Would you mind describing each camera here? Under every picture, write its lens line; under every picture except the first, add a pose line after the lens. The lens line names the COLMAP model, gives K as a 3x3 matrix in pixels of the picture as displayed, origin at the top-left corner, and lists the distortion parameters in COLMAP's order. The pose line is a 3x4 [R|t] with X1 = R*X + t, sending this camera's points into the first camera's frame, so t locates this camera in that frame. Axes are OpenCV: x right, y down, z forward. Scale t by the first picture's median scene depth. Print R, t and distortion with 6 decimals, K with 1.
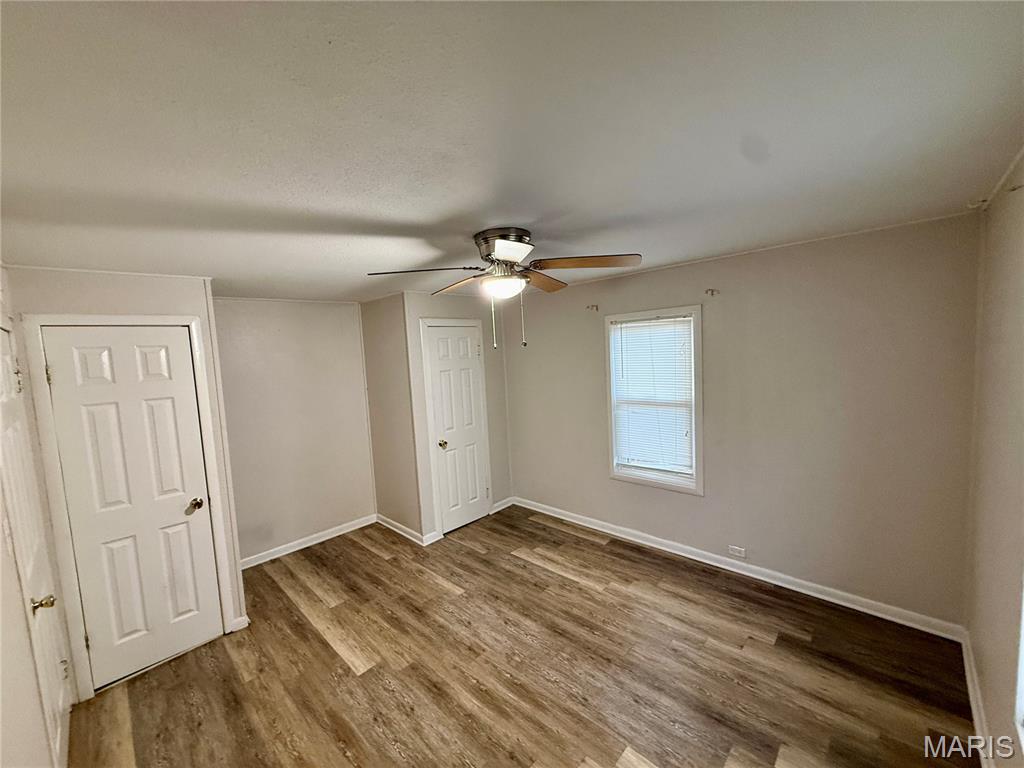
lens RADIAL K [[405.9, 0, 509.9], [0, 405.9, 383.4], [0, 0, 1]] dist [0.000557, 0.000578]
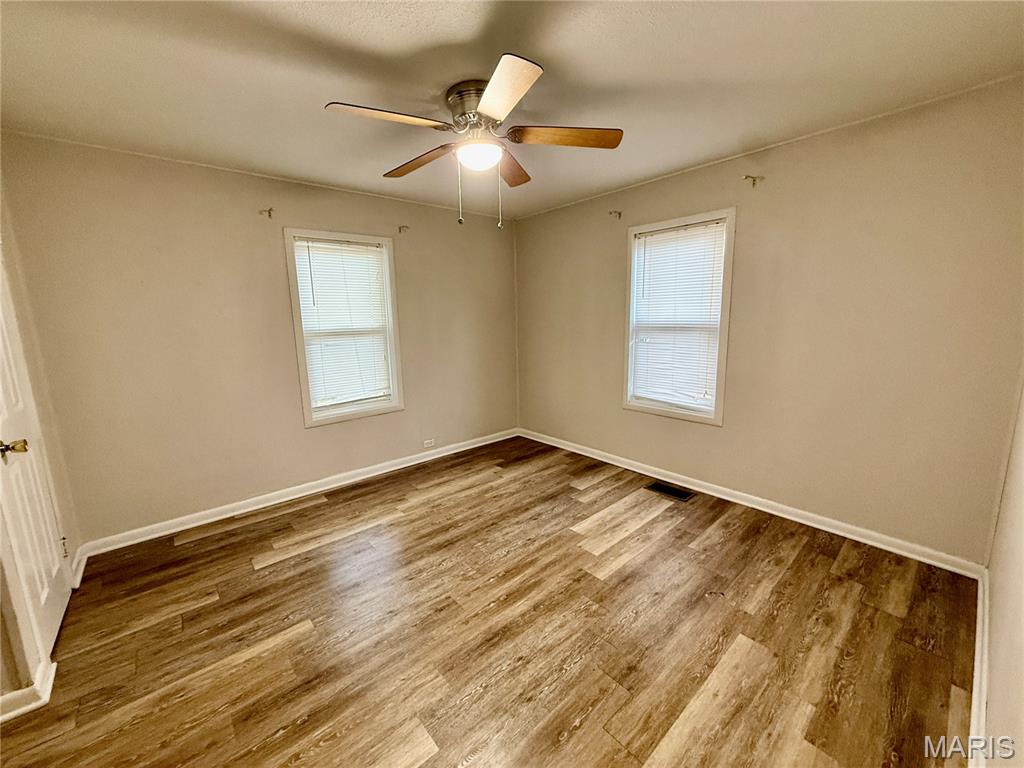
lens RADIAL K [[405.9, 0, 507.9], [0, 405.9, 386.0], [0, 0, 1]] dist [0.000557, 0.000578]
pose [[0.090492, -0.114528, 0.989290, -0.754716], [0.103776, 0.989042, 0.105007, 0.144091], [-0.990476, 0.093162, 0.101386, 0.694099]]
